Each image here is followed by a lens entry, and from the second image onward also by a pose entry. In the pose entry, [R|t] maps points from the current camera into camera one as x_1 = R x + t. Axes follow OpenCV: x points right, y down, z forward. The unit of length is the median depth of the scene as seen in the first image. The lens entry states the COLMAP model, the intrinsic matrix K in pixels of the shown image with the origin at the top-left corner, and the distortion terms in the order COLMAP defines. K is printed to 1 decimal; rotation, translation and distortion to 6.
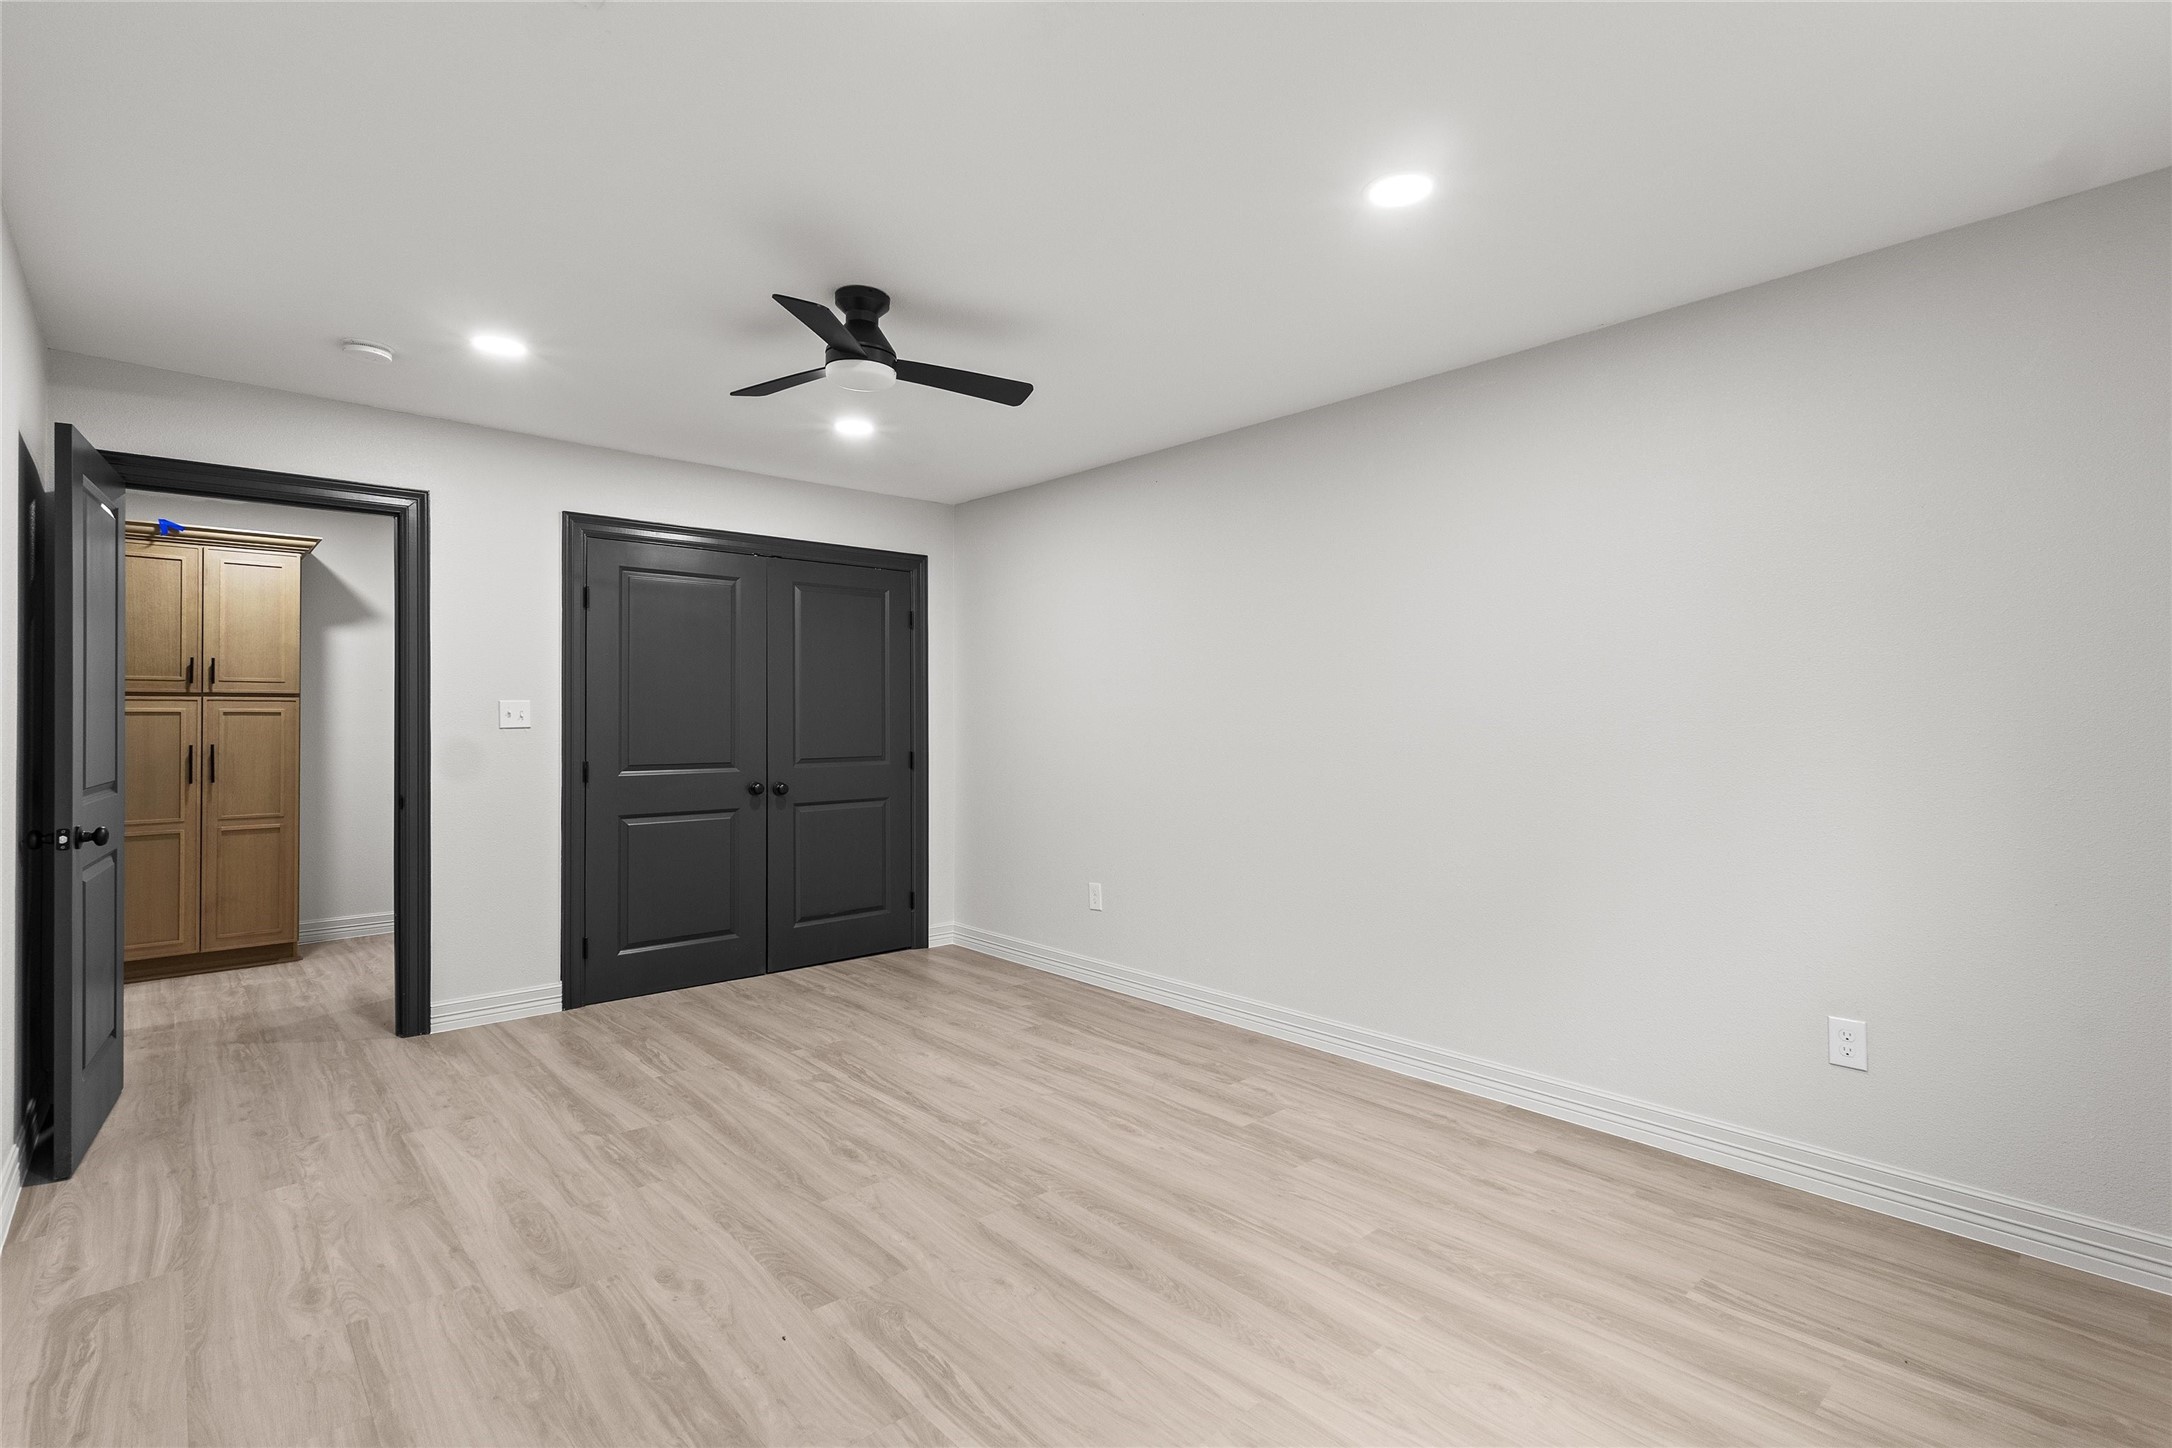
lens RADIAL K [[1014.0, 0, 1086.0], [0, 1014.0, 724.0], [0, 0, 1]] dist [0.000898, -0.000236]
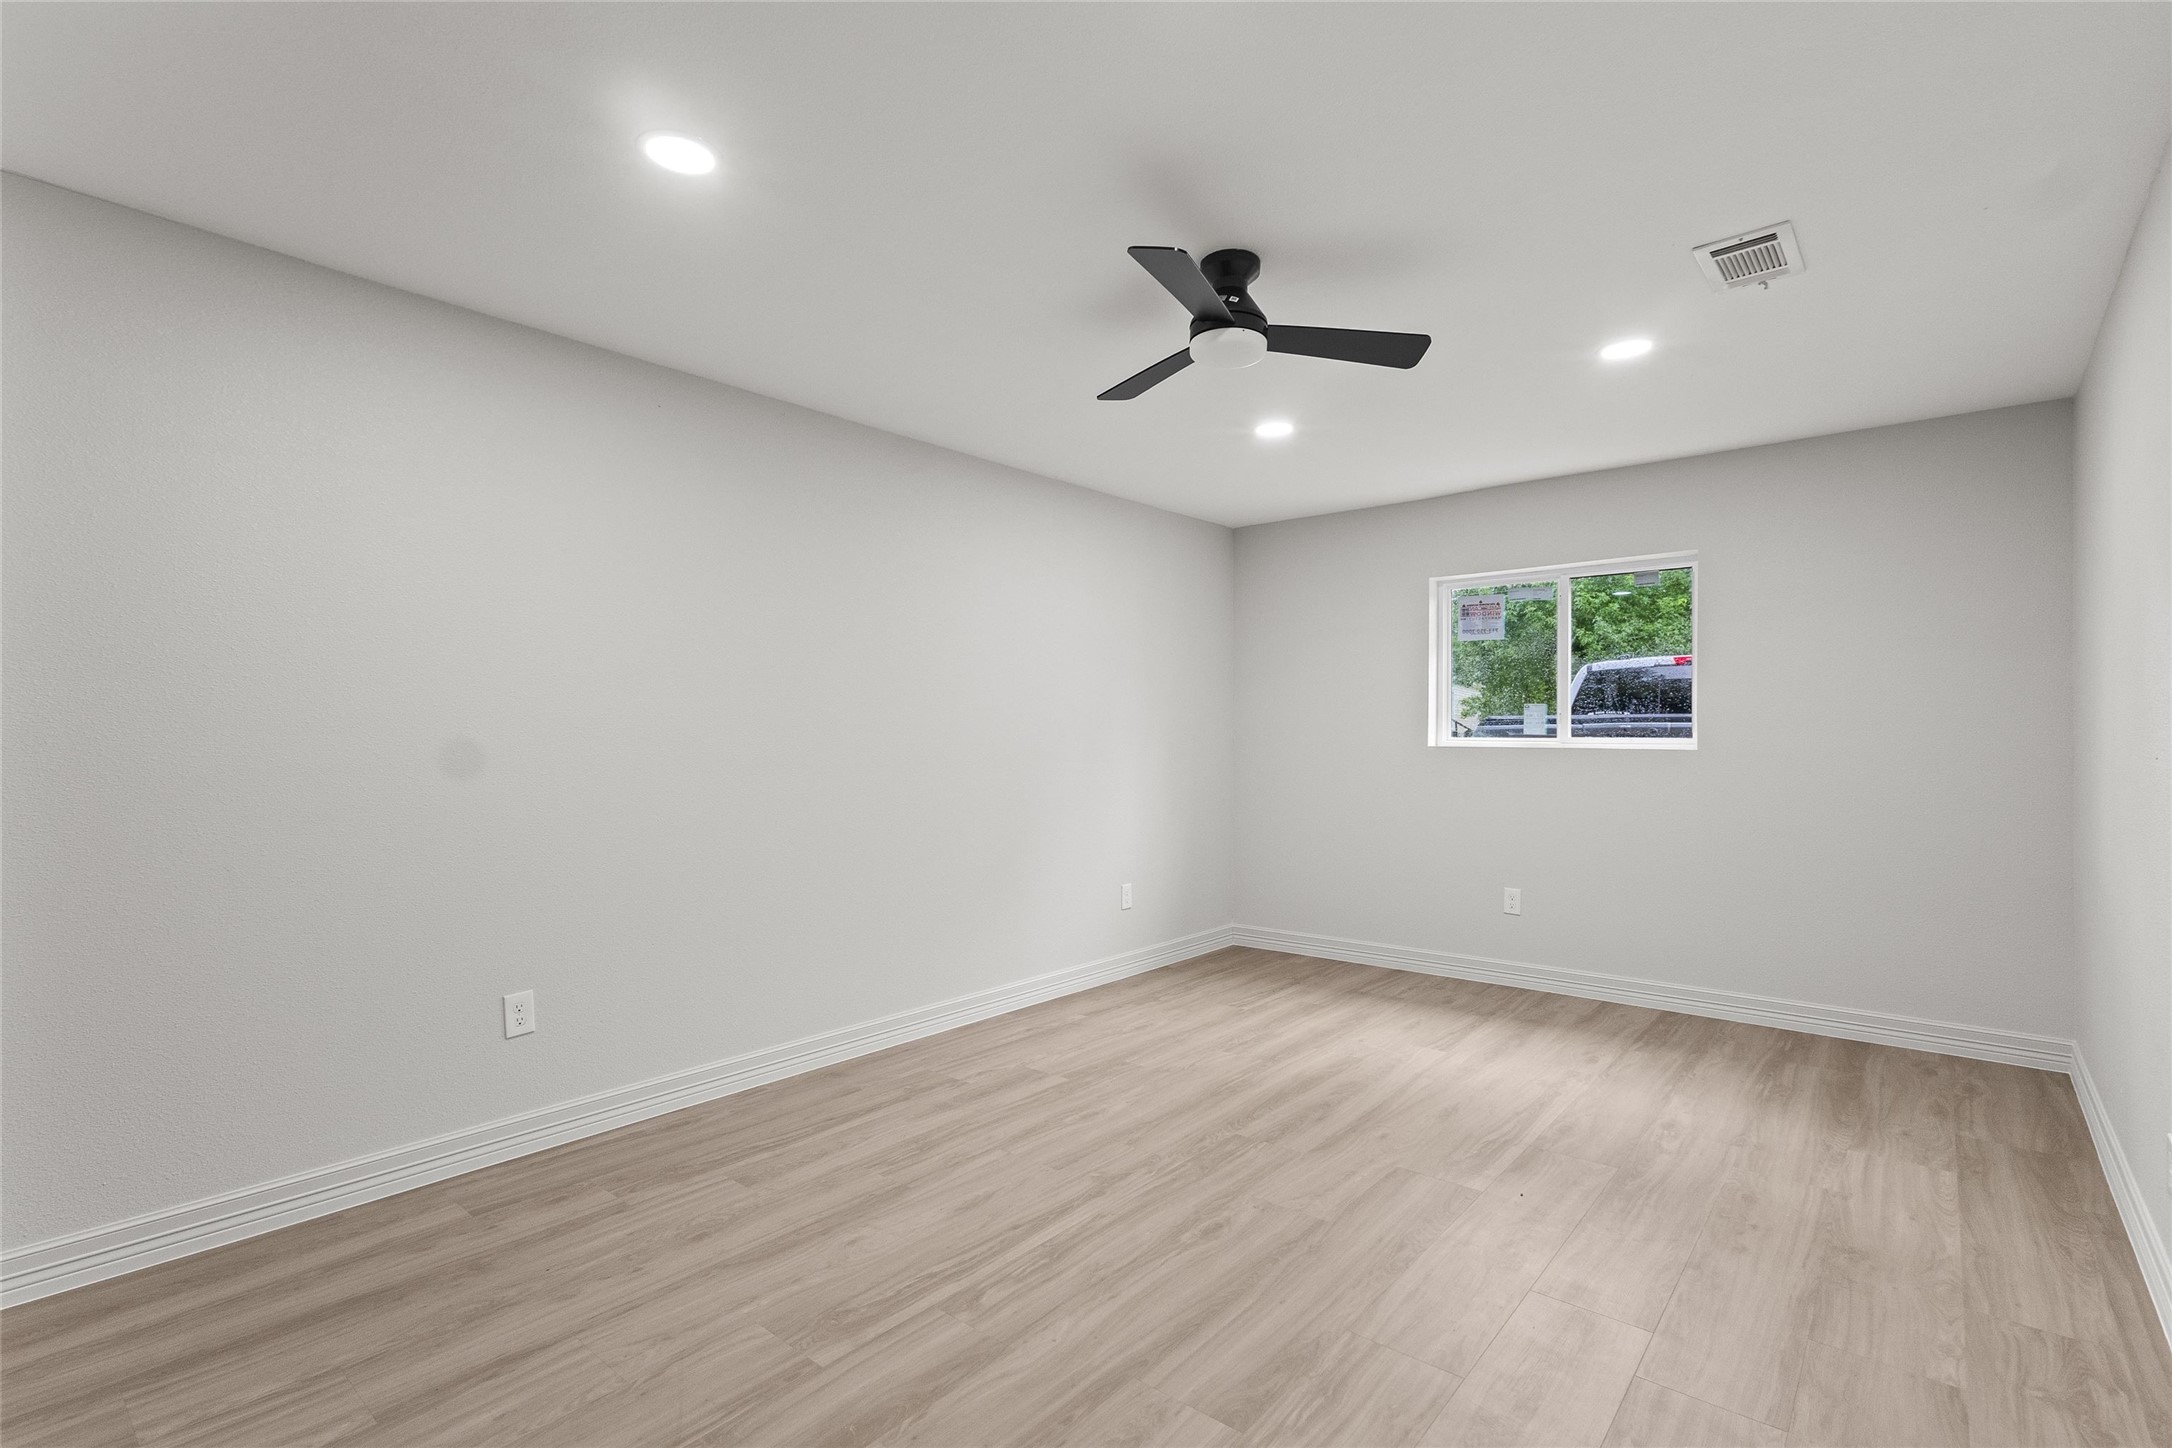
lens RADIAL K [[1014.0, 0, 1086.0], [0, 1014.0, 724.0], [0, 0, 1]] dist [0.000898, -0.000236]
pose [[-0.141878, 0.011221, 0.989821, -0.976452], [0.001178, 0.999937, -0.011166, 0.001622], [-0.989883, -0.000418, -0.141882, 1.112403]]
